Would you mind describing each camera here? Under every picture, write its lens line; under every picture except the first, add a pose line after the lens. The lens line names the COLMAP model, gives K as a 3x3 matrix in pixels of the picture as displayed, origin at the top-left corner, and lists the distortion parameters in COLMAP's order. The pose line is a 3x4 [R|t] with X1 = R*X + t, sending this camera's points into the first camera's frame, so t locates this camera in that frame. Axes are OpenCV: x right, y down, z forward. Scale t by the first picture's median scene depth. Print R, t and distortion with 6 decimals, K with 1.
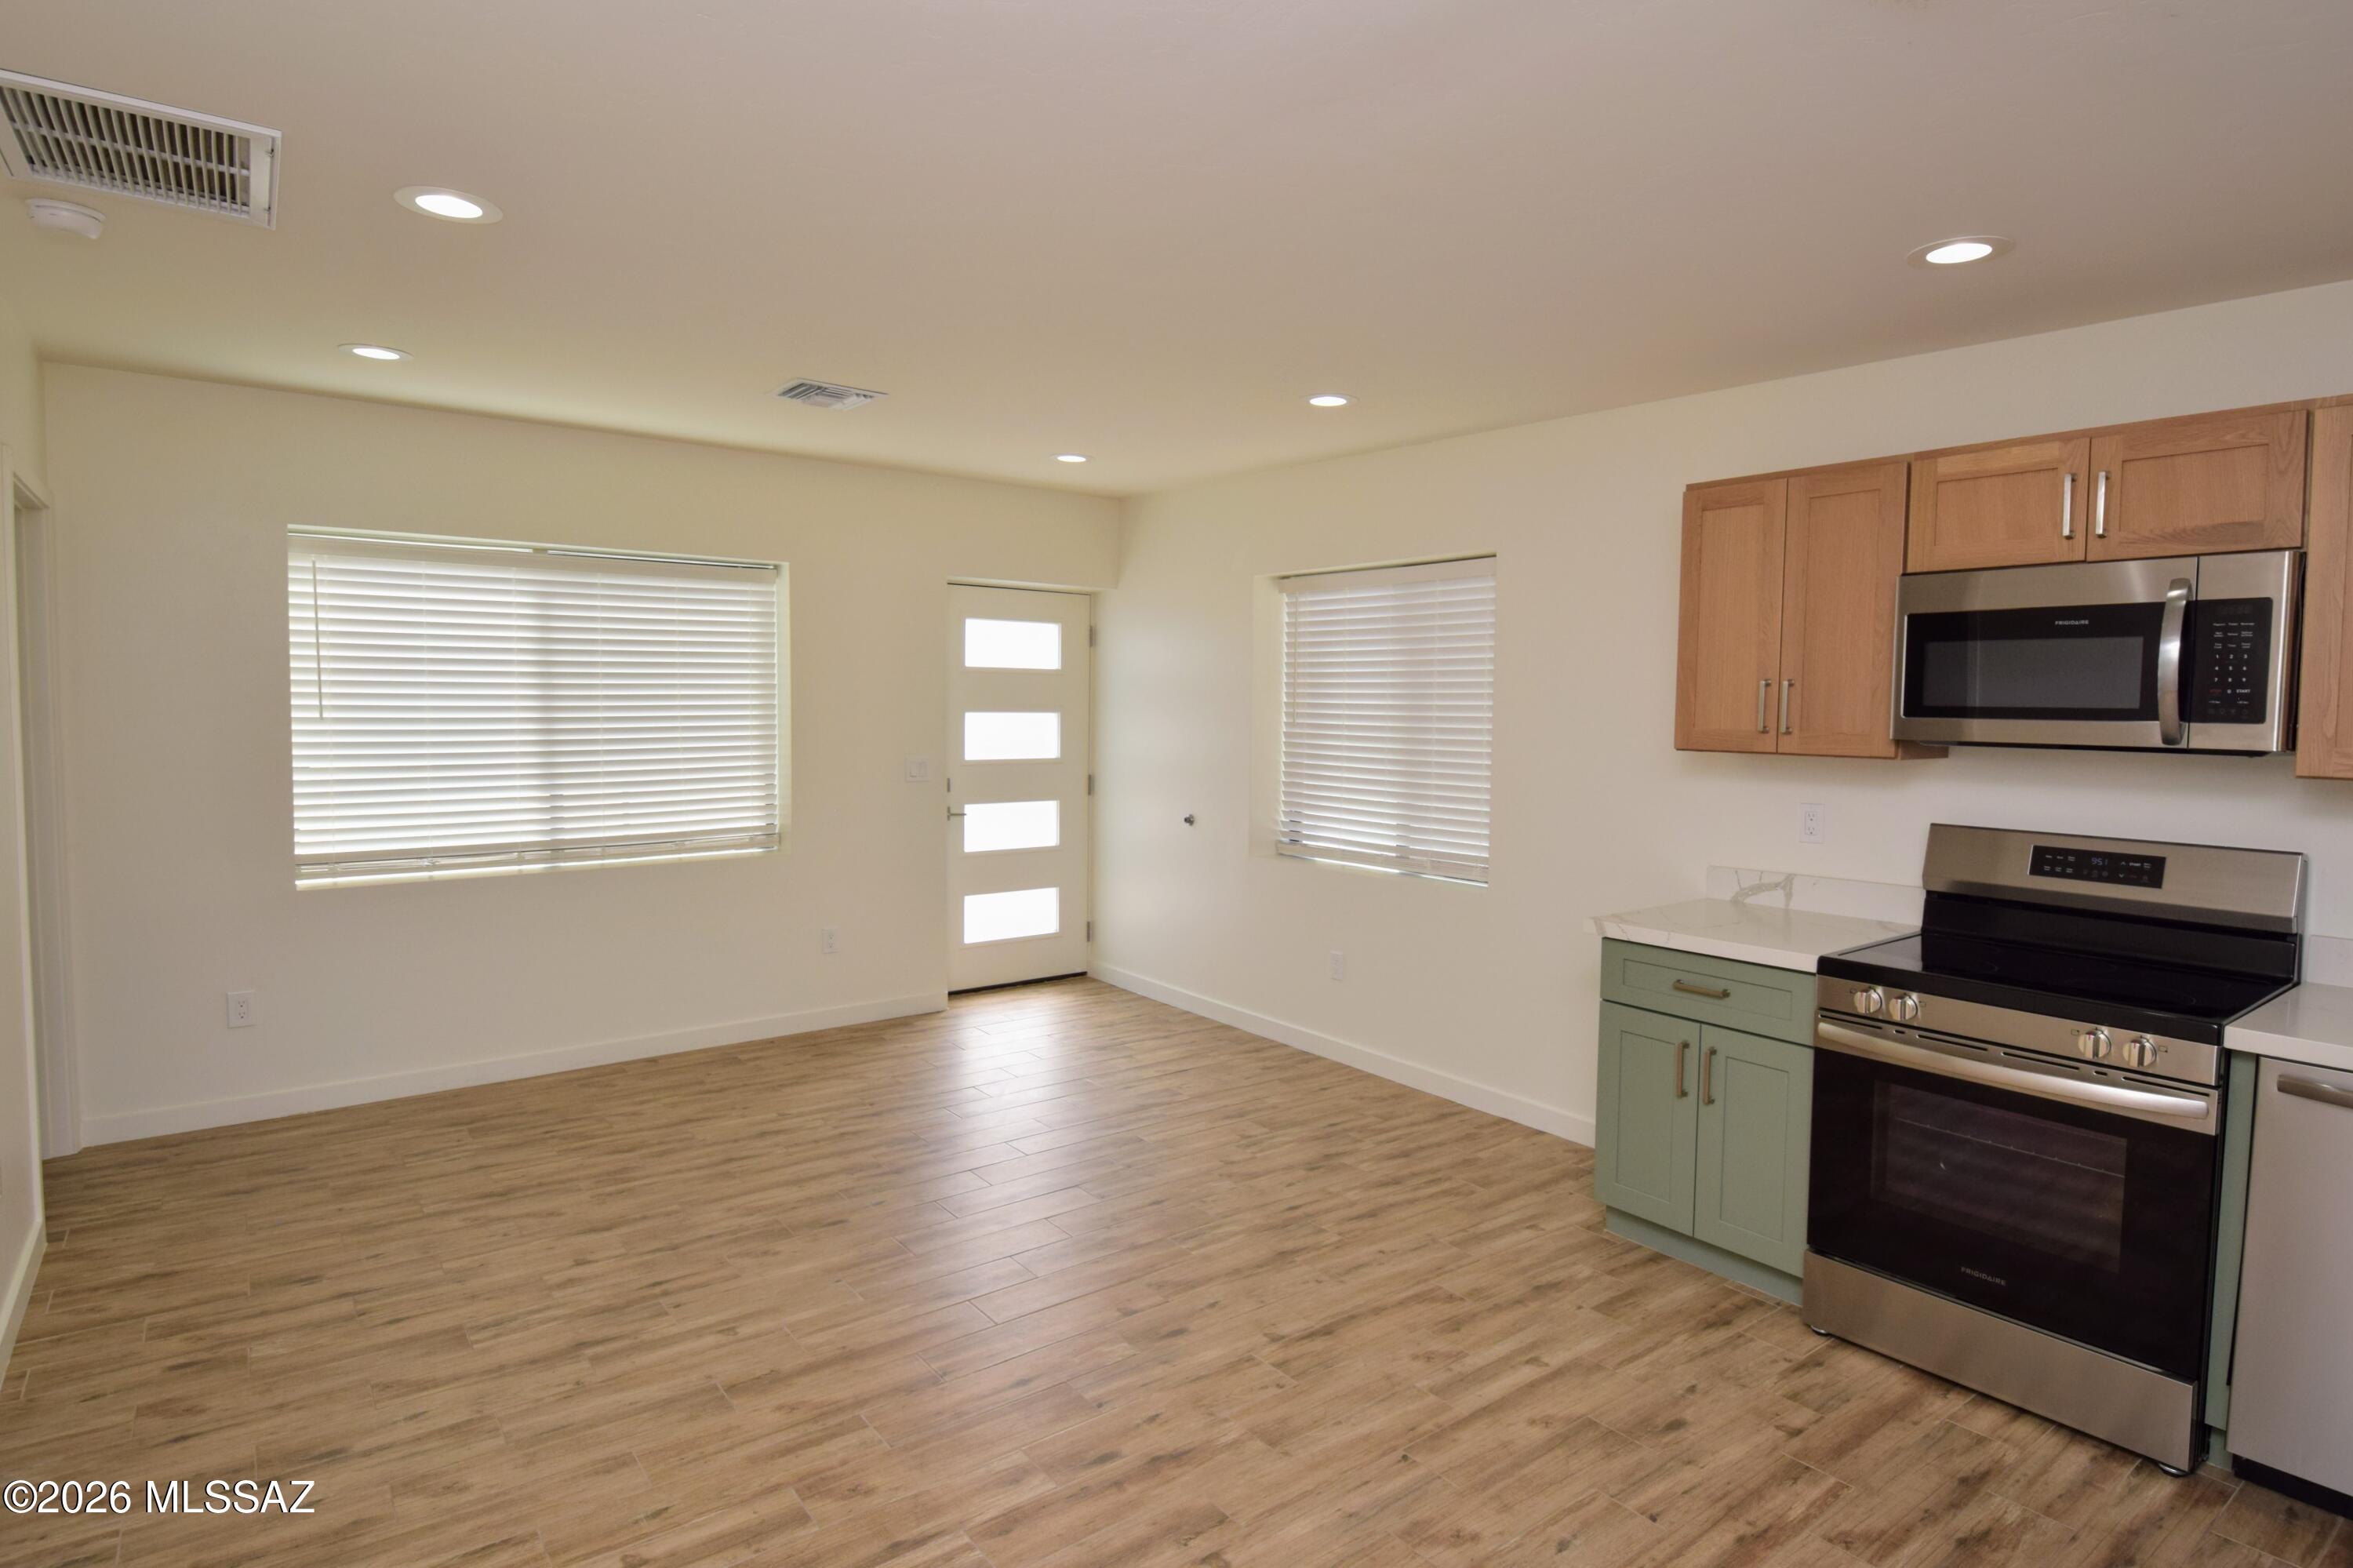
lens RADIAL K [[1241.2, 0, 1183.4], [0, 1241.2, 778.0], [0, 0, 1]] dist [0.003428, -0.001753]
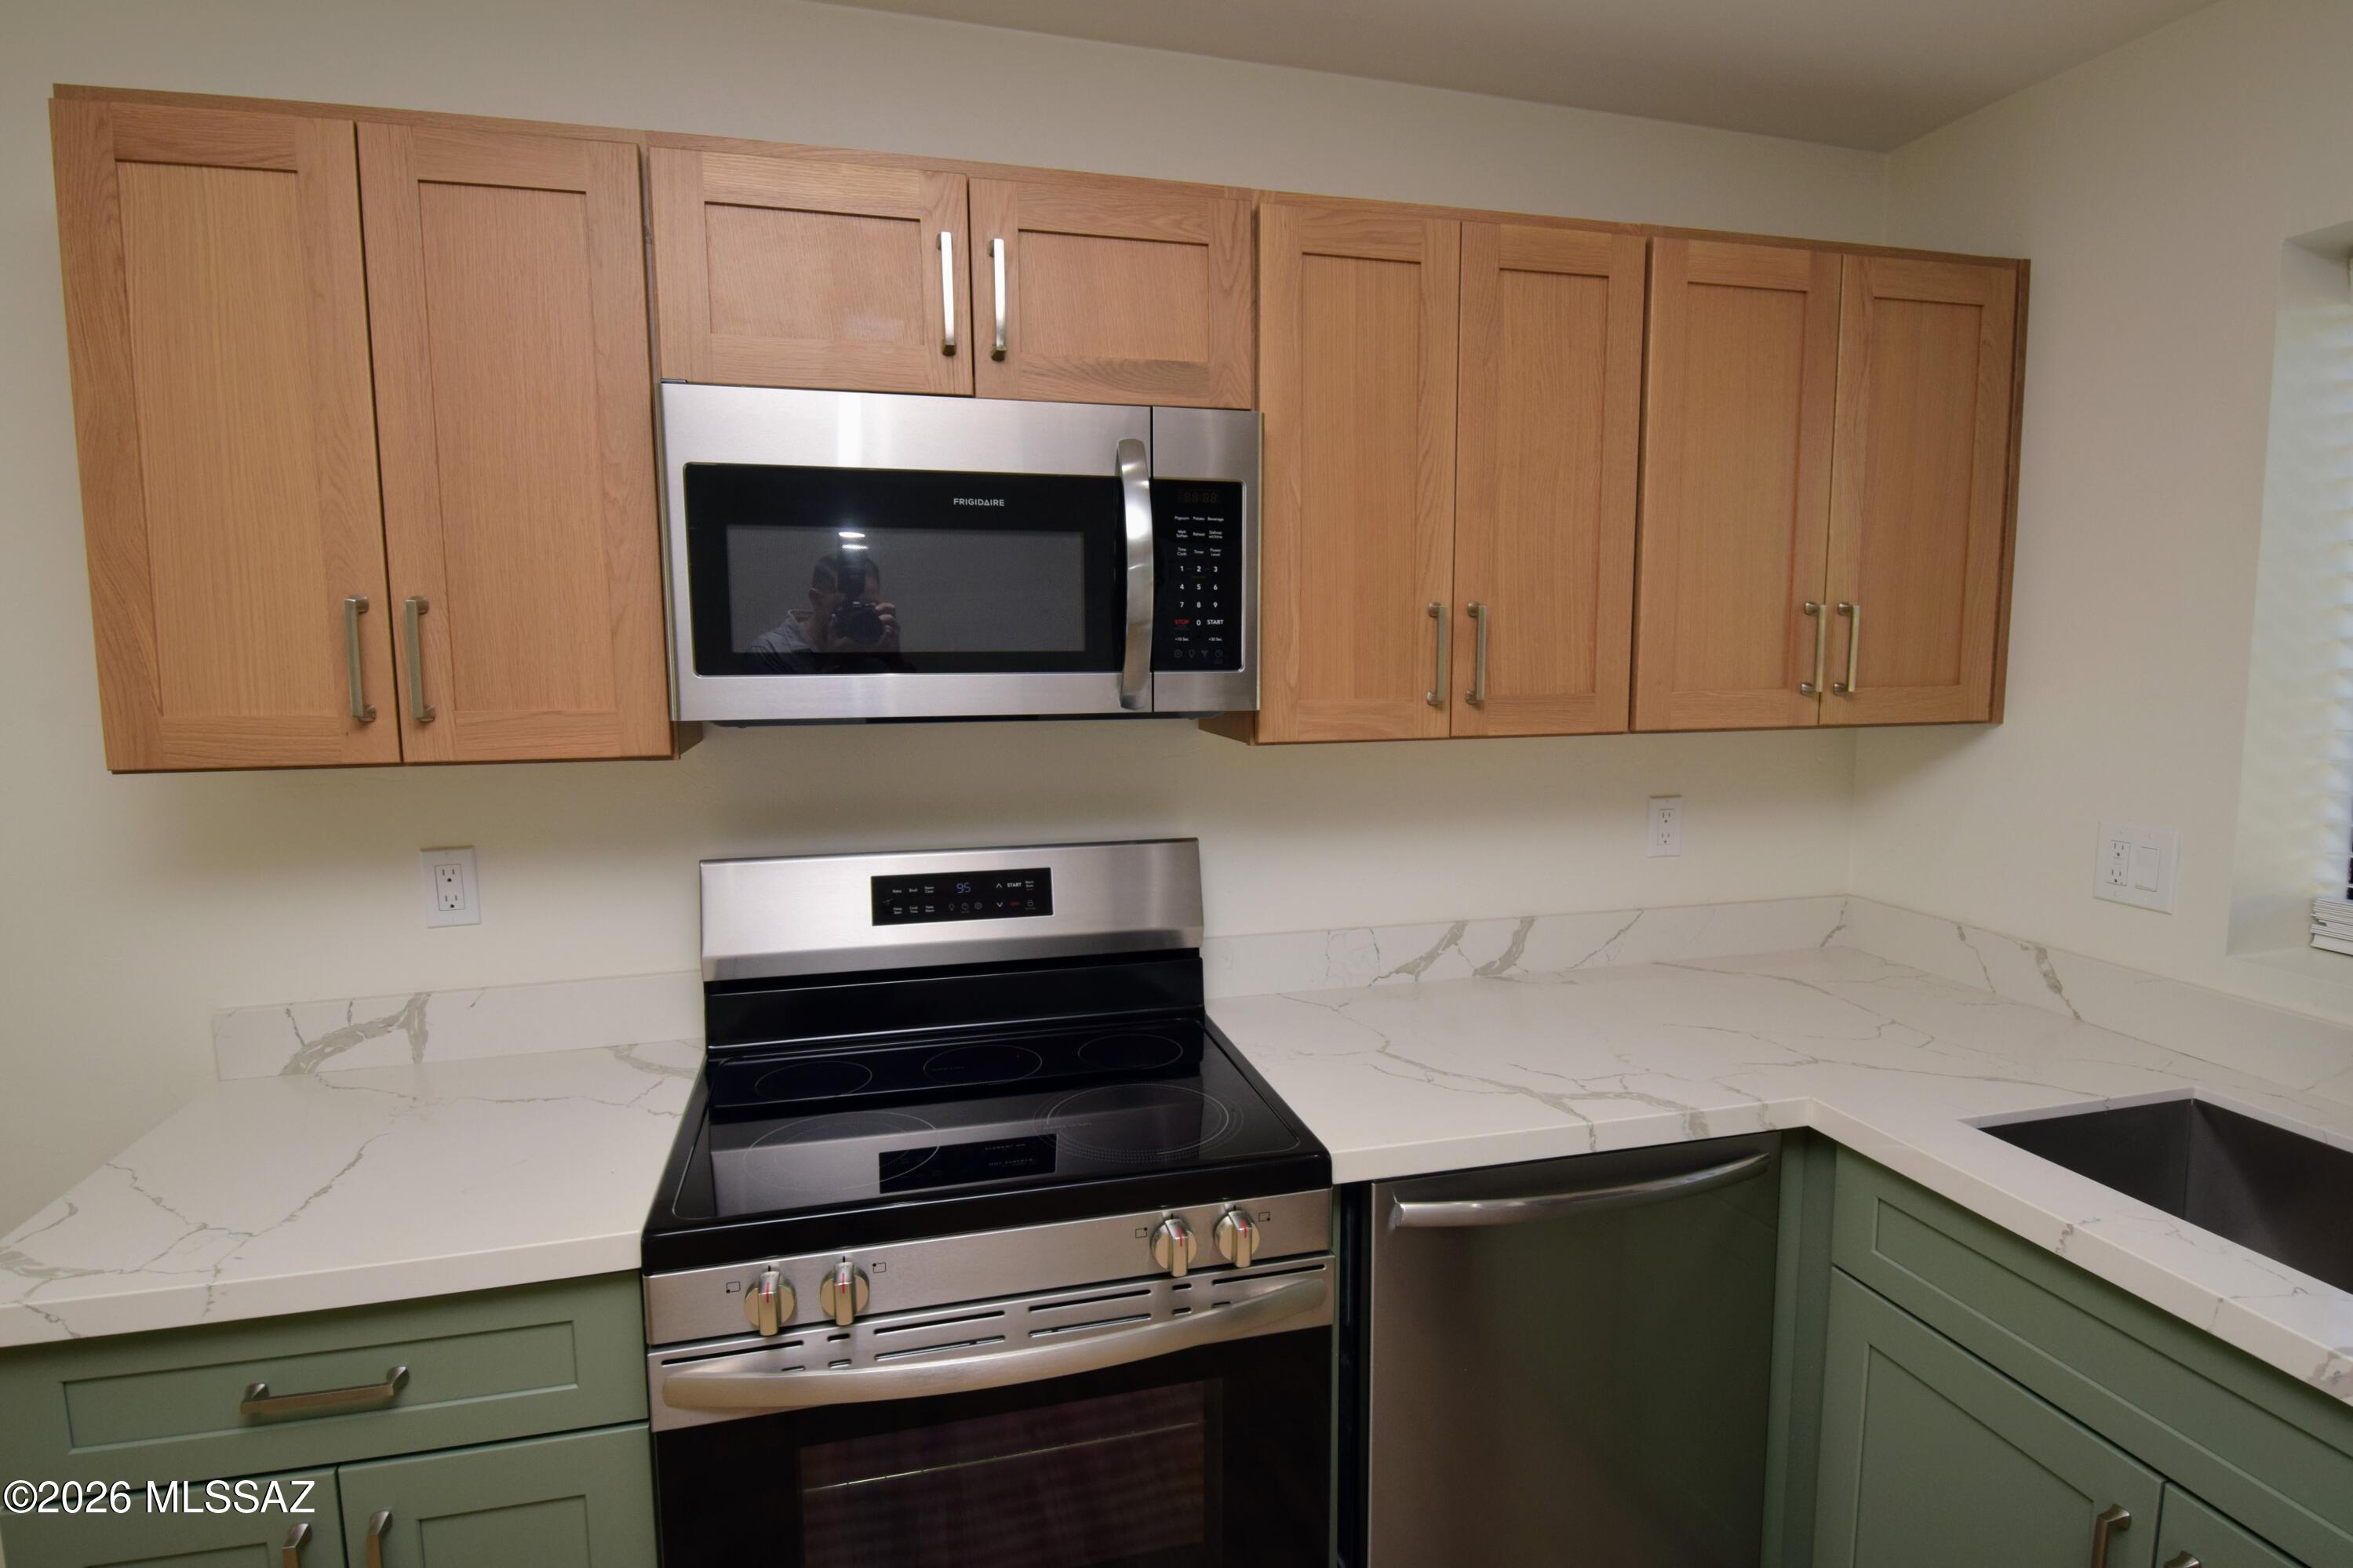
lens RADIAL K [[1241.0, 0, 1187.2], [0, 1241.0, 764.1], [0, 0, 1]] dist [0.003428, -0.001753]
pose [[0.376544, -0.115311, 0.919194, 0.223517], [0.065511, 0.993053, 0.097740, -0.058027], [-0.924080, 0.023414, 0.381482, 0.732587]]
